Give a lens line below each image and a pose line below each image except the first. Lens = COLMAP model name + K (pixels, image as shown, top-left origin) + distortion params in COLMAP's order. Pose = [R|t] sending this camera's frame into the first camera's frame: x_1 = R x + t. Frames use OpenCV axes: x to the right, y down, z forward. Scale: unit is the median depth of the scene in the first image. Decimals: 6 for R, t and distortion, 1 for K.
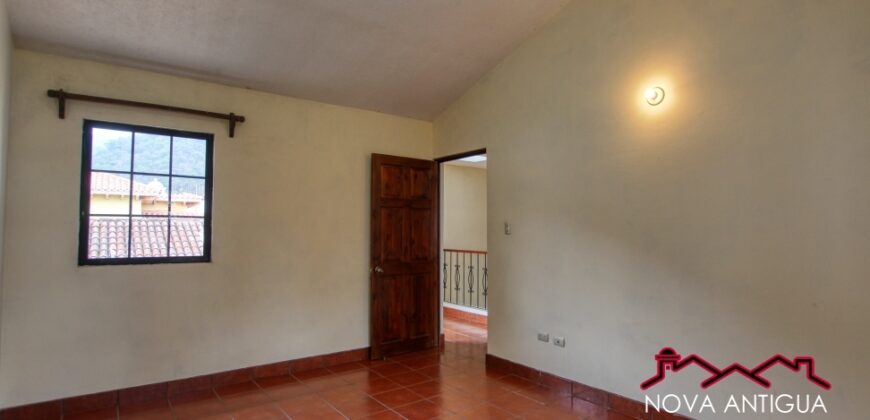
lens RADIAL K [[443.0, 0, 435.6], [0, 443.0, 212.0], [0, 0, 1]] dist [-0.030633, 0.002355]
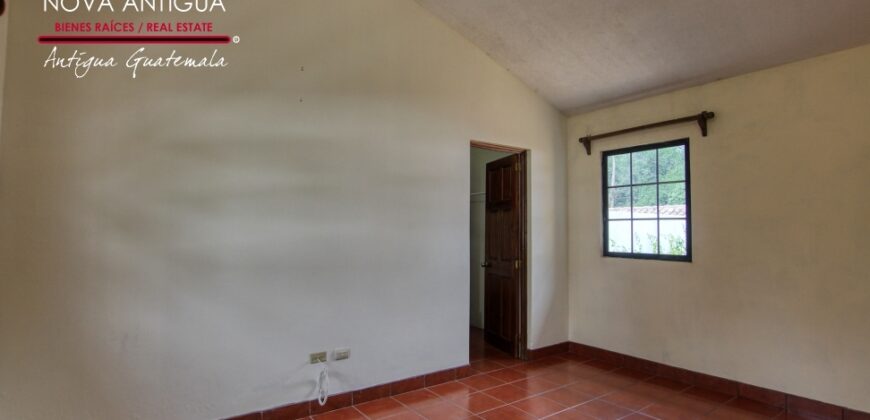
lens RADIAL K [[443.0, 0, 435.6], [0, 443.0, 212.0], [0, 0, 1]] dist [-0.030633, 0.002355]
pose [[-0.025636, -0.045386, -0.998641, 0.554745], [0.033641, 0.998364, -0.046237, 0.025365], [0.999105, -0.034780, -0.024067, 0.447517]]
